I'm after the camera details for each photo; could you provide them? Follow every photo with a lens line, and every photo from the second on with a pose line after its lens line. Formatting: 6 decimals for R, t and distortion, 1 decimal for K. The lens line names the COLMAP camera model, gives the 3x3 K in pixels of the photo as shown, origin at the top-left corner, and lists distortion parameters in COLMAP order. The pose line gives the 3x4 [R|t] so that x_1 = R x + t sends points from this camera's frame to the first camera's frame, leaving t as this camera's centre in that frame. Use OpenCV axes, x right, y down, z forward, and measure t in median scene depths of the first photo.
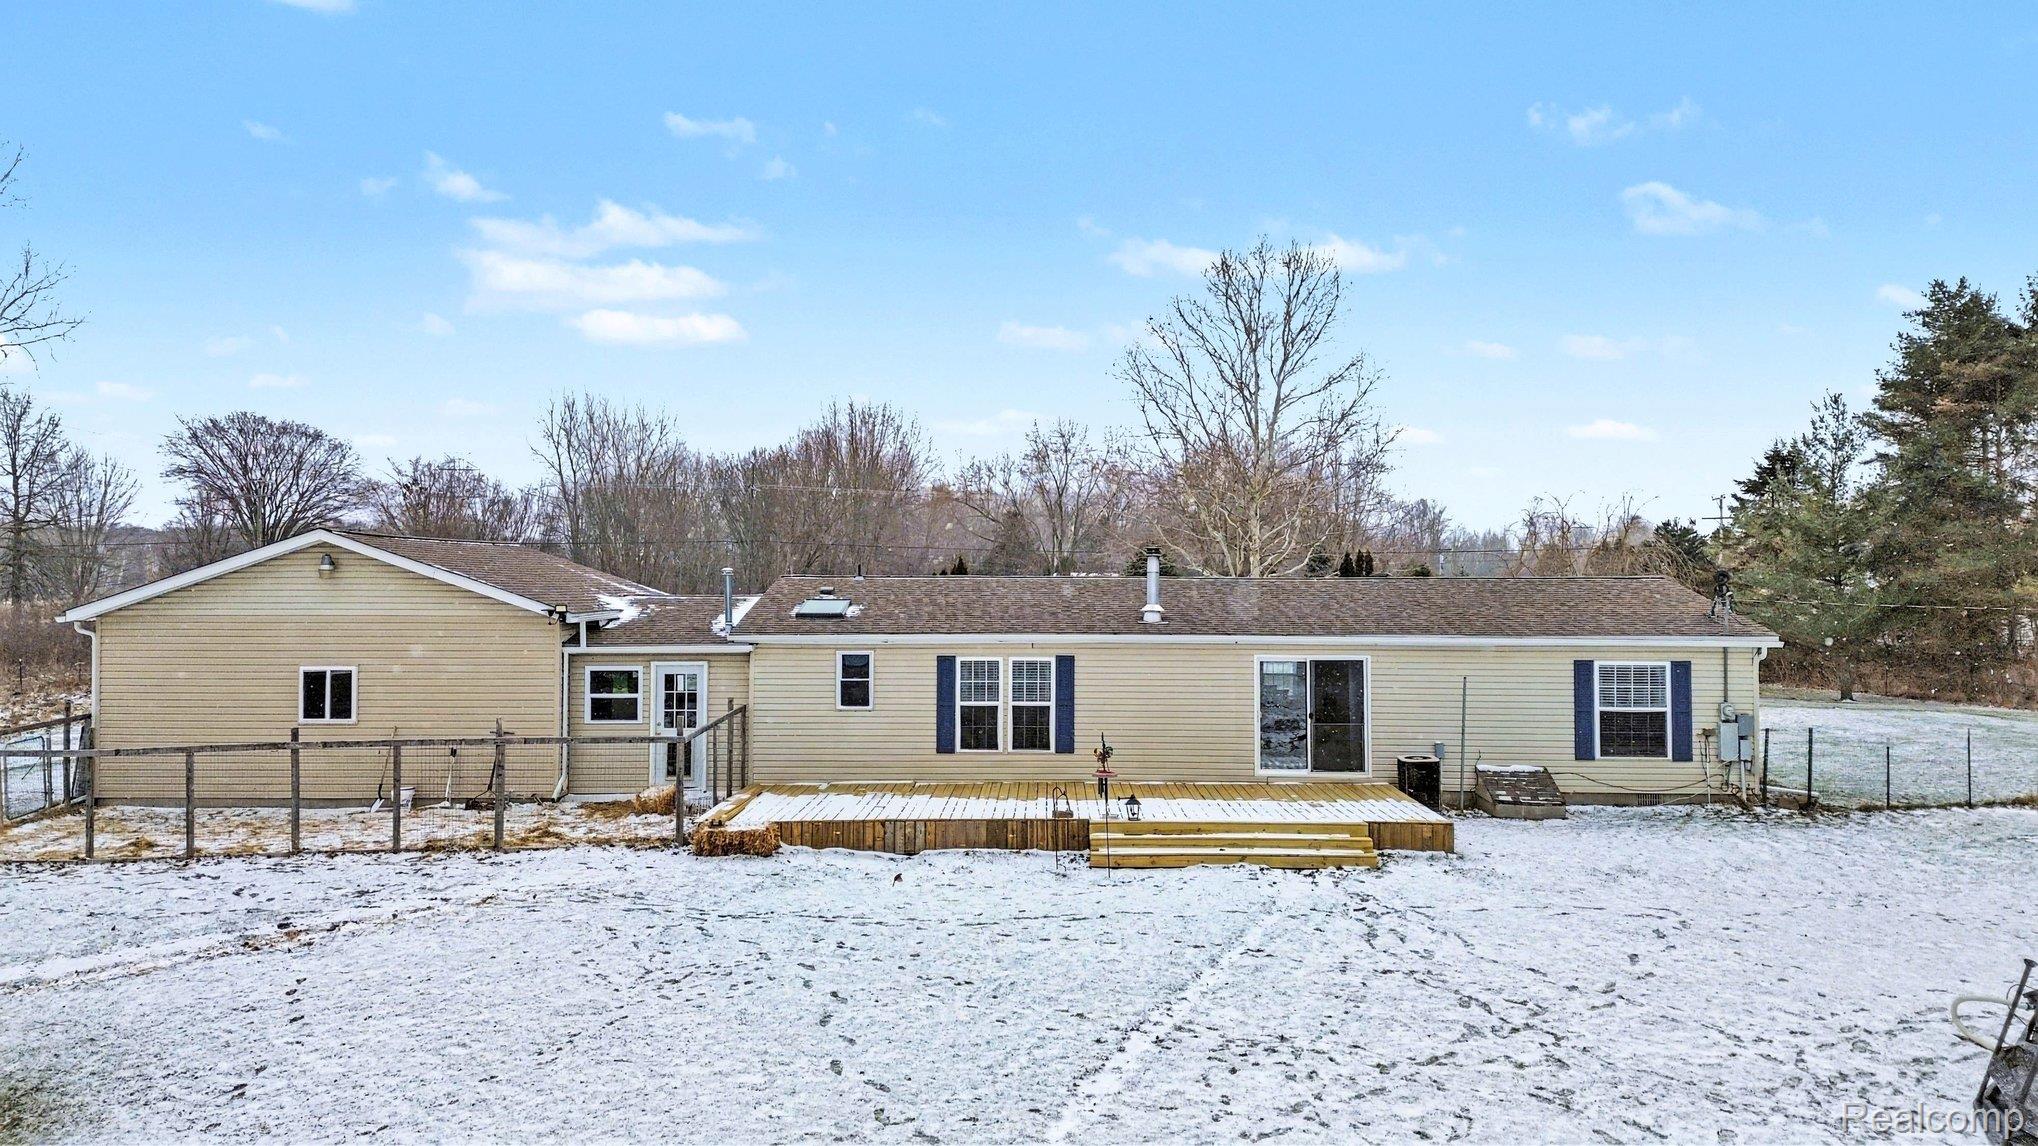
lens RADIAL K [[1406.1, 0, 1019.0], [0, 1406.1, 573.0], [0, 0, 1]] dist [0.102116, -0.099270]
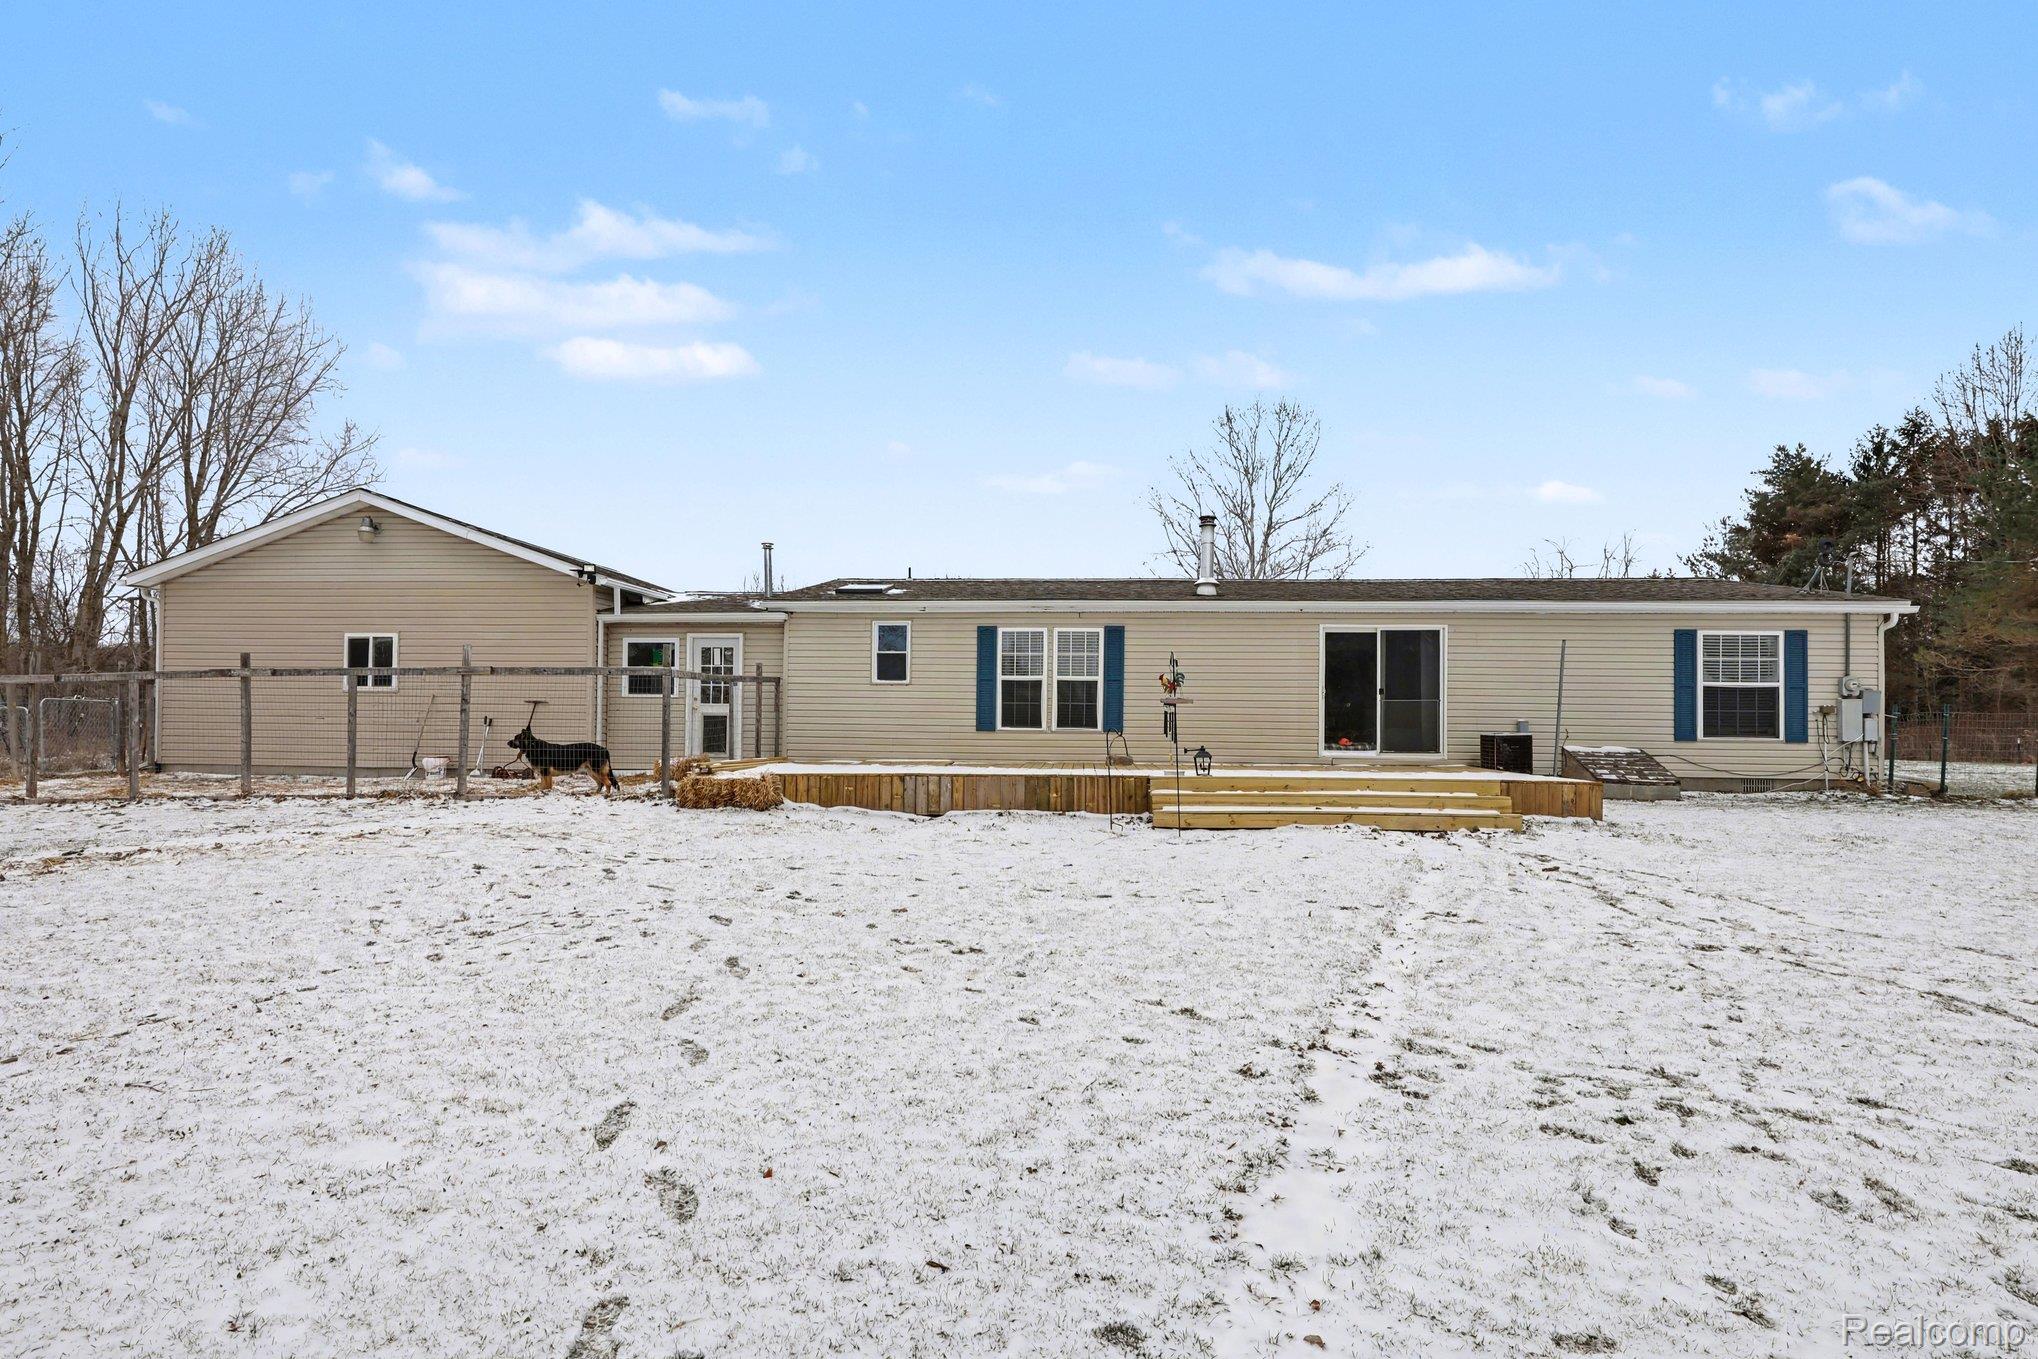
lens RADIAL K [[901.8, 0, 1019.0], [0, 901.8, 679.5], [0, 0, 1]] dist [0.001274, 0.000874]
pose [[0.998788, 0.009832, -0.048228, -0.001135], [-0.012276, 0.998641, -0.050649, 0.126970], [0.047665, 0.051180, 0.997551, 0.405120]]
